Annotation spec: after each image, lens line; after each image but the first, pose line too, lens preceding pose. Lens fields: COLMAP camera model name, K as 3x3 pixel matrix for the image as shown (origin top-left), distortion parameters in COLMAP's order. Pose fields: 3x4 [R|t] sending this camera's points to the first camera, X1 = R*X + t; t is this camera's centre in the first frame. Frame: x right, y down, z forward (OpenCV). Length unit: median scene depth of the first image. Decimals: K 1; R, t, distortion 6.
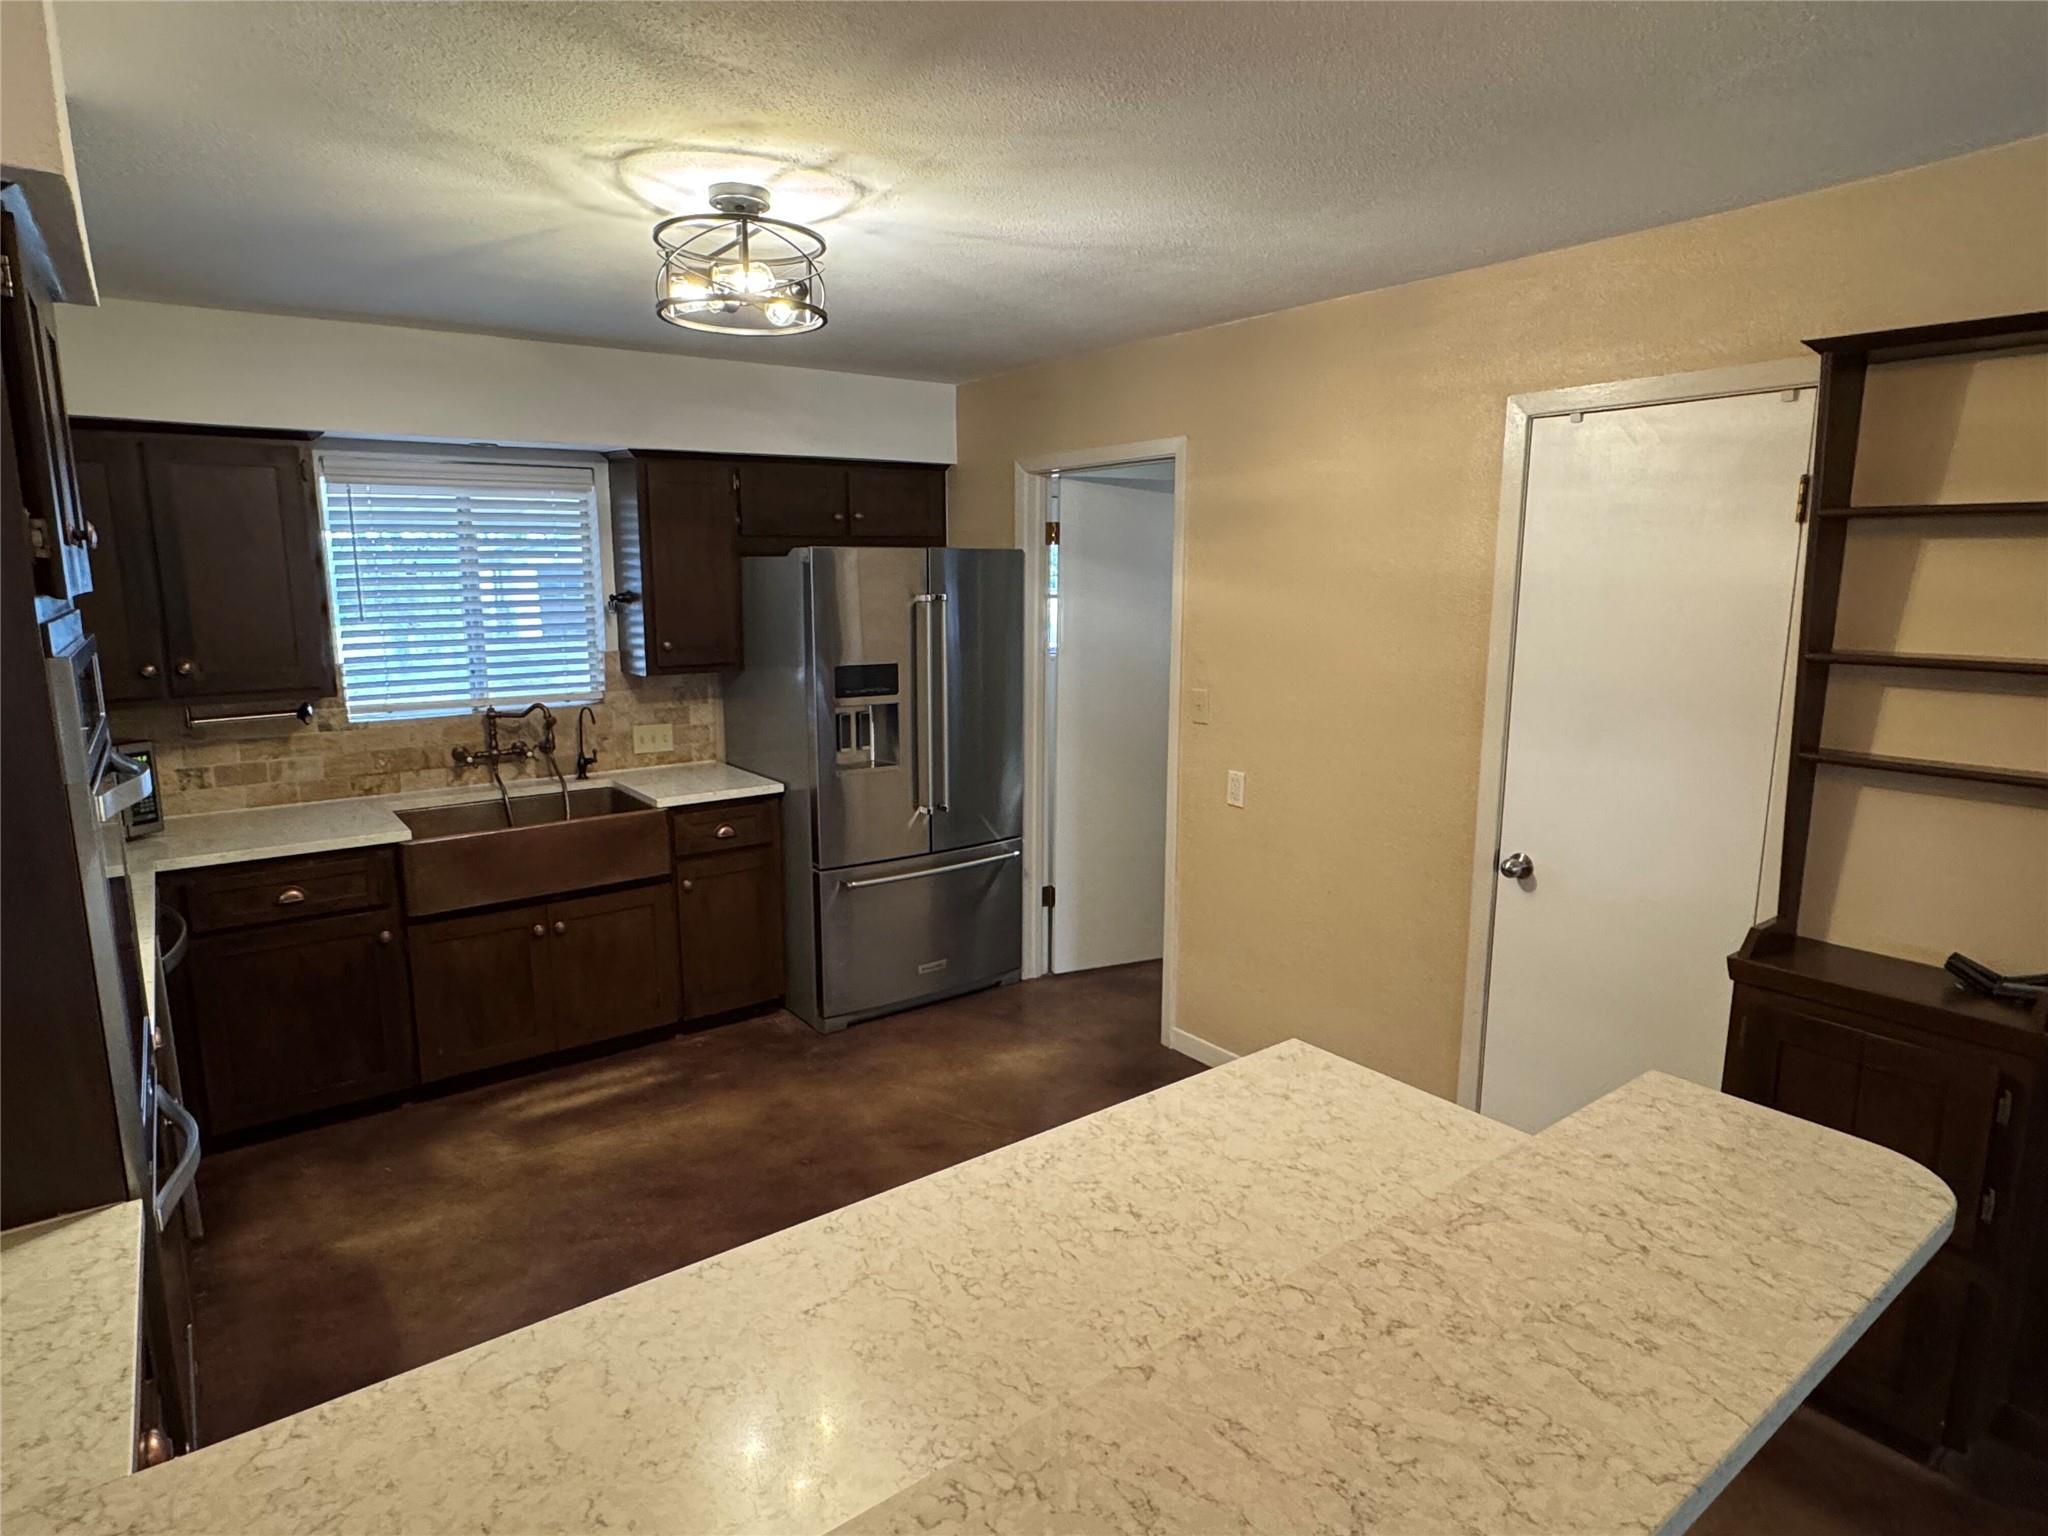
lens RADIAL K [[1146.4, 0, 1016.5], [0, 1146.4, 762.6], [0, 0, 1]] dist [-0.002981, 0.001859]
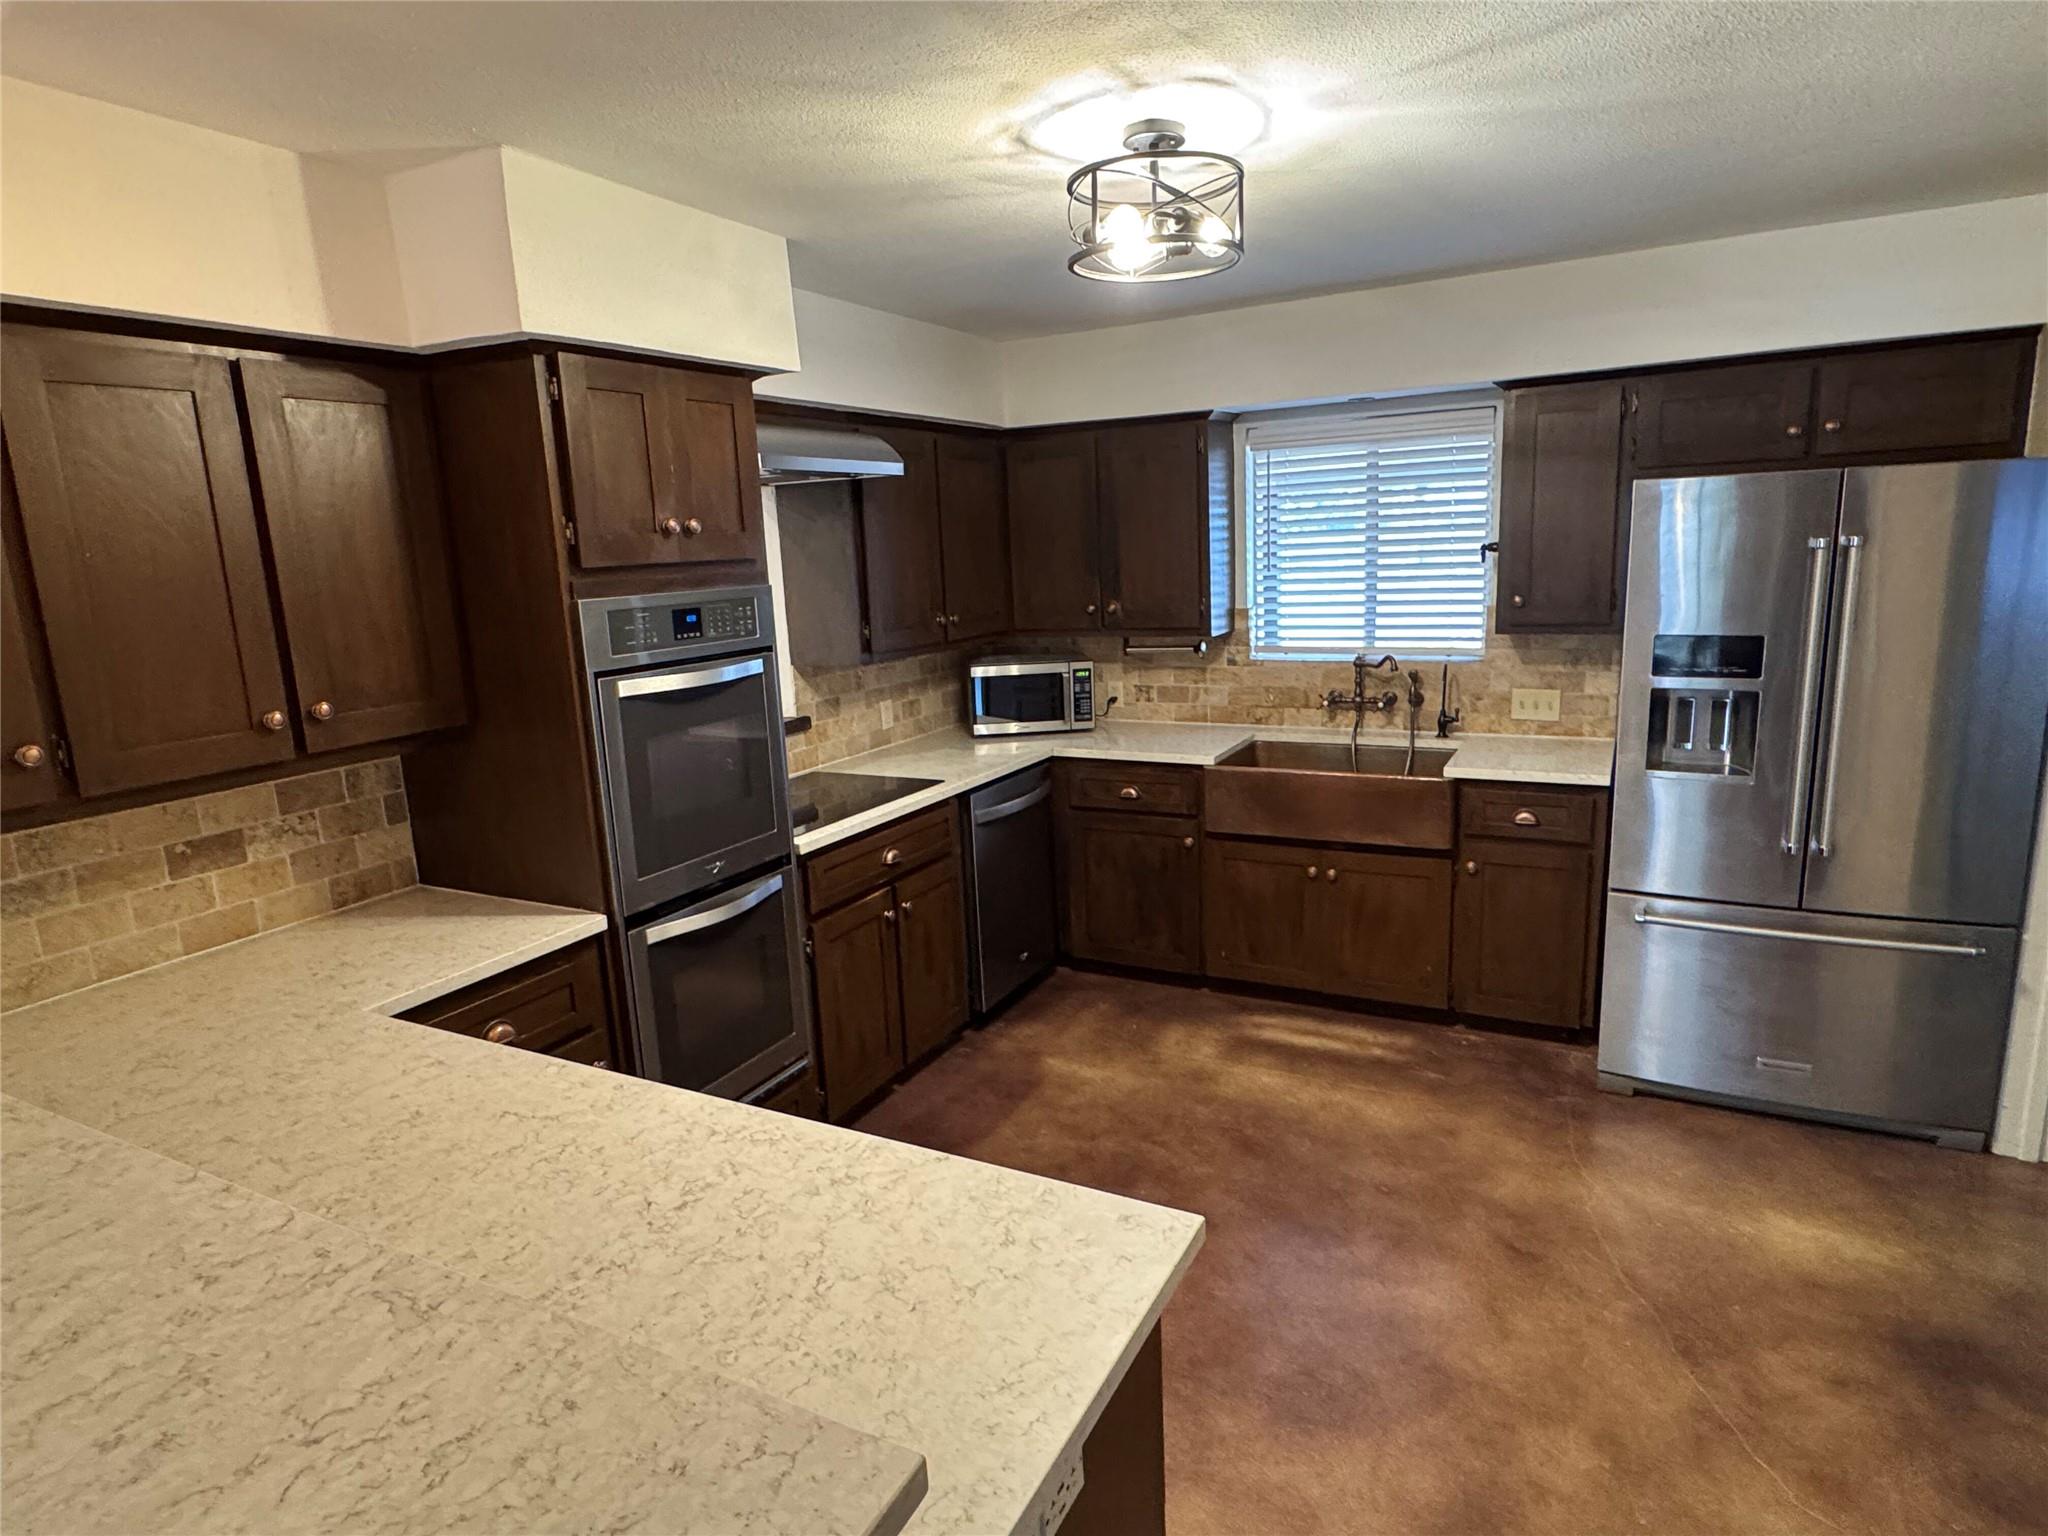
lens RADIAL K [[1146.4, 0, 1020.5], [0, 1146.4, 763.9], [0, 0, 1]] dist [-0.002981, 0.001859]
pose [[0.424564, 0.156249, -0.891814, 0.367166], [-0.110301, 0.986586, 0.120342, -0.044640], [0.898654, 0.047275, 0.436103, 0.289161]]
